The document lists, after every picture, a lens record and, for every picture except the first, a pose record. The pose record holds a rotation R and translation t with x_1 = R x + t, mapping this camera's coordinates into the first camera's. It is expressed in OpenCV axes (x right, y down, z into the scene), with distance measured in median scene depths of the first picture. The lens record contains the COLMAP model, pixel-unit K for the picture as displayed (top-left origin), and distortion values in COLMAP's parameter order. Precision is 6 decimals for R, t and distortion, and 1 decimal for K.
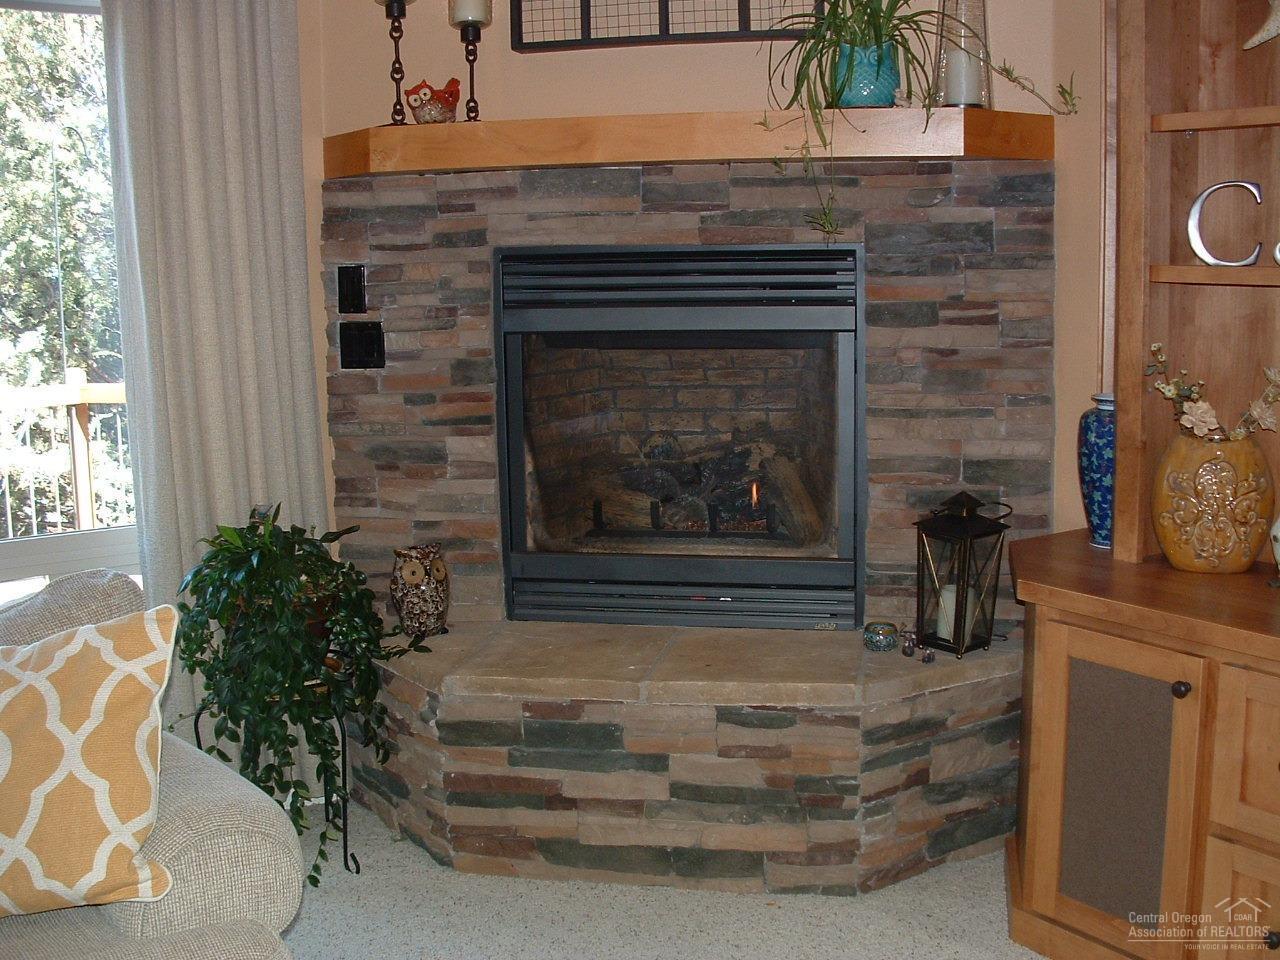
lens RADIAL K [[1504.0, 0, 652.7], [0, 1504.0, 487.0], [0, 0, 1]] dist [-0.183641, 0.000000]
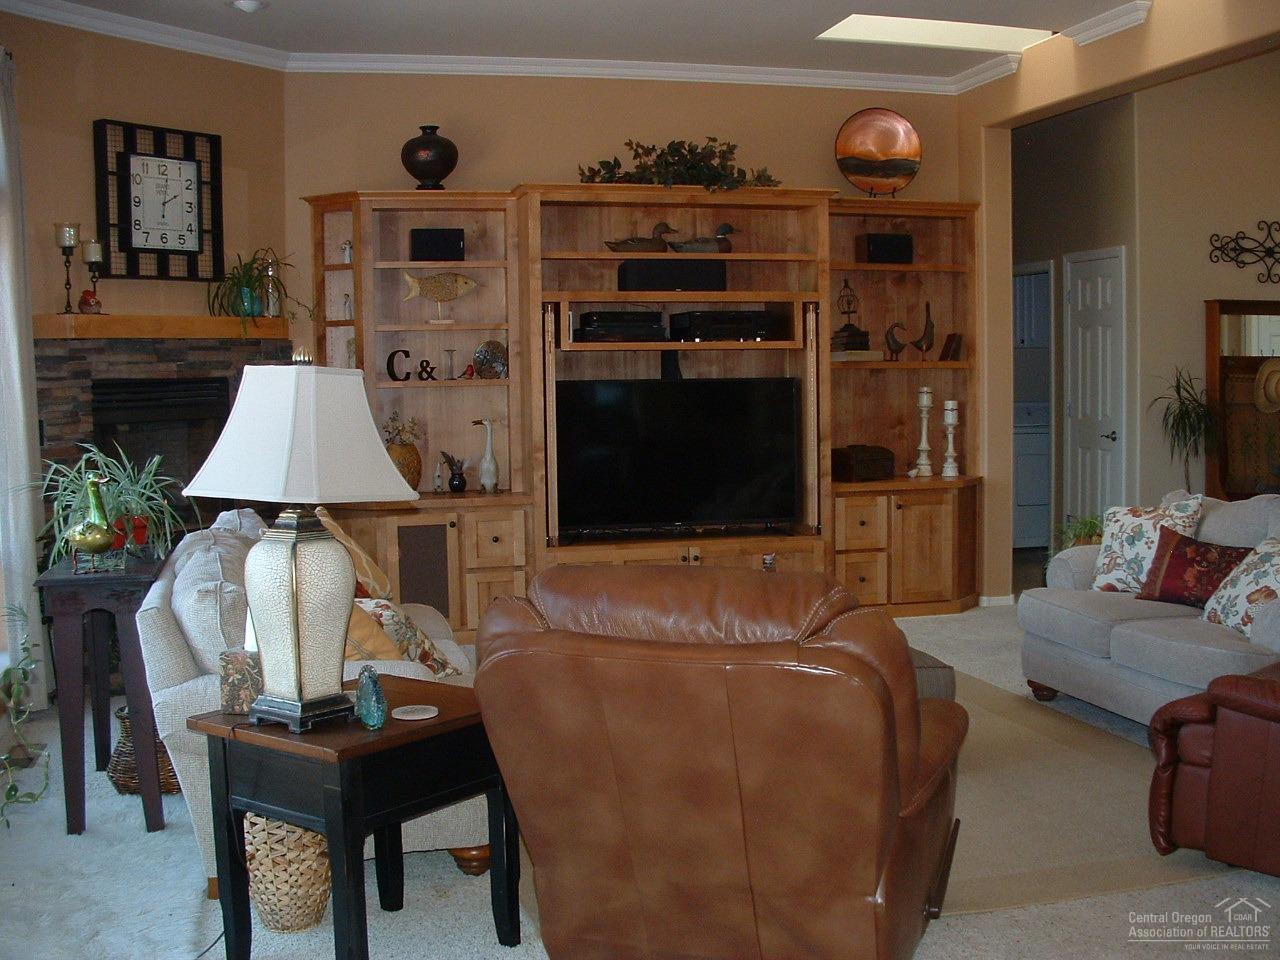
lens RADIAL K [[1504.0, 0, 636.1], [0, 1504.0, 475.8], [0, 0, 1]] dist [-0.183641, 0.000000]
pose [[0.345020, -0.055651, 0.936944, -1.721344], [0.159855, 0.987141, -0.000232, 0.076837], [-0.924883, 0.149855, 0.349479, -0.292648]]
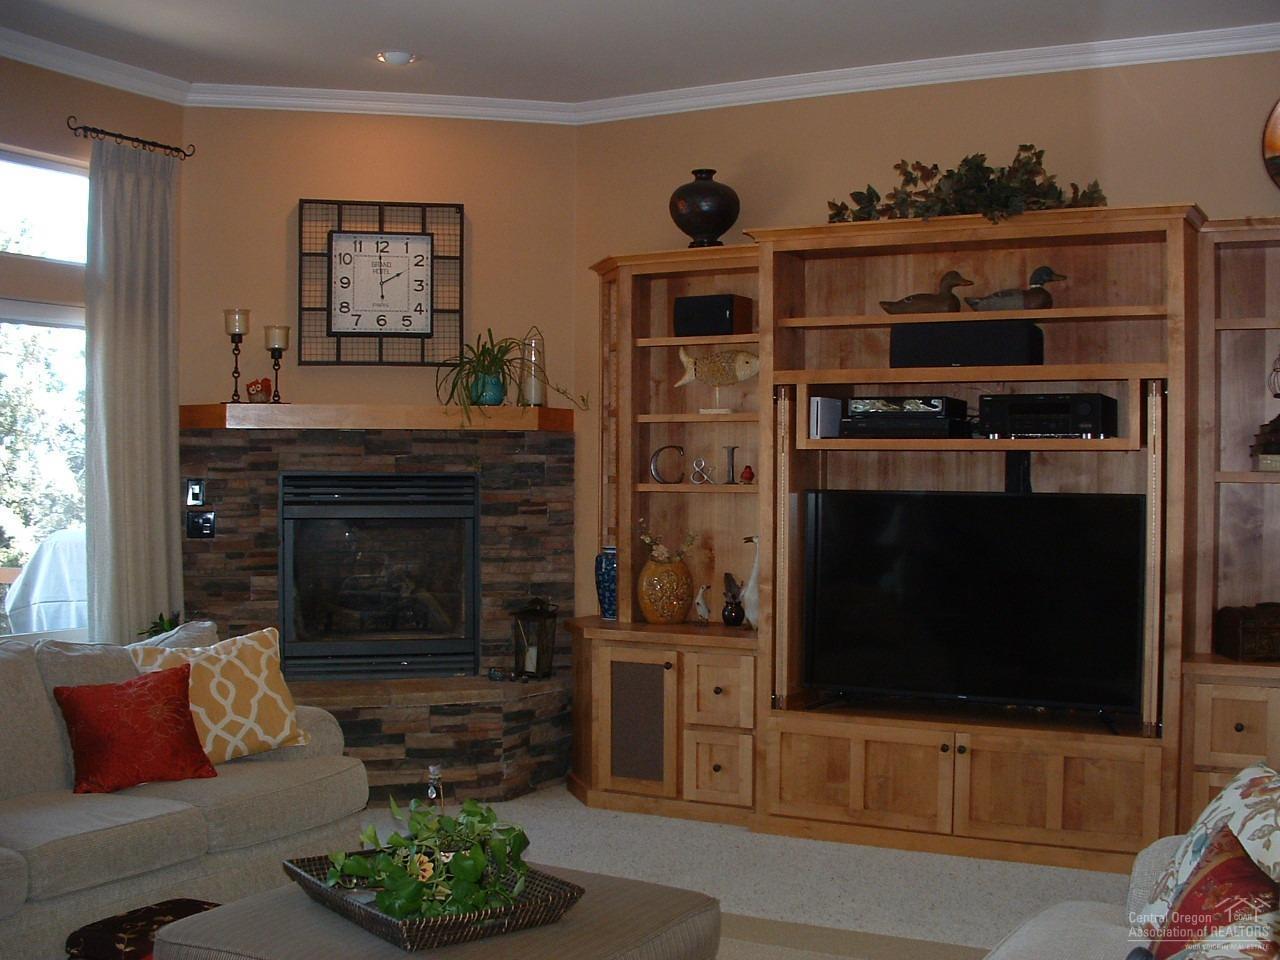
lens RADIAL K [[1504.0, 0, 634.3], [0, 1504.0, 484.8], [0, 0, 1]] dist [-0.183641, 0.000000]
pose [[0.896423, 0.015365, 0.442933, -0.553480], [0.051628, 0.988975, -0.138794, 0.136822], [-0.440182, 0.147286, 0.885746, -0.835815]]
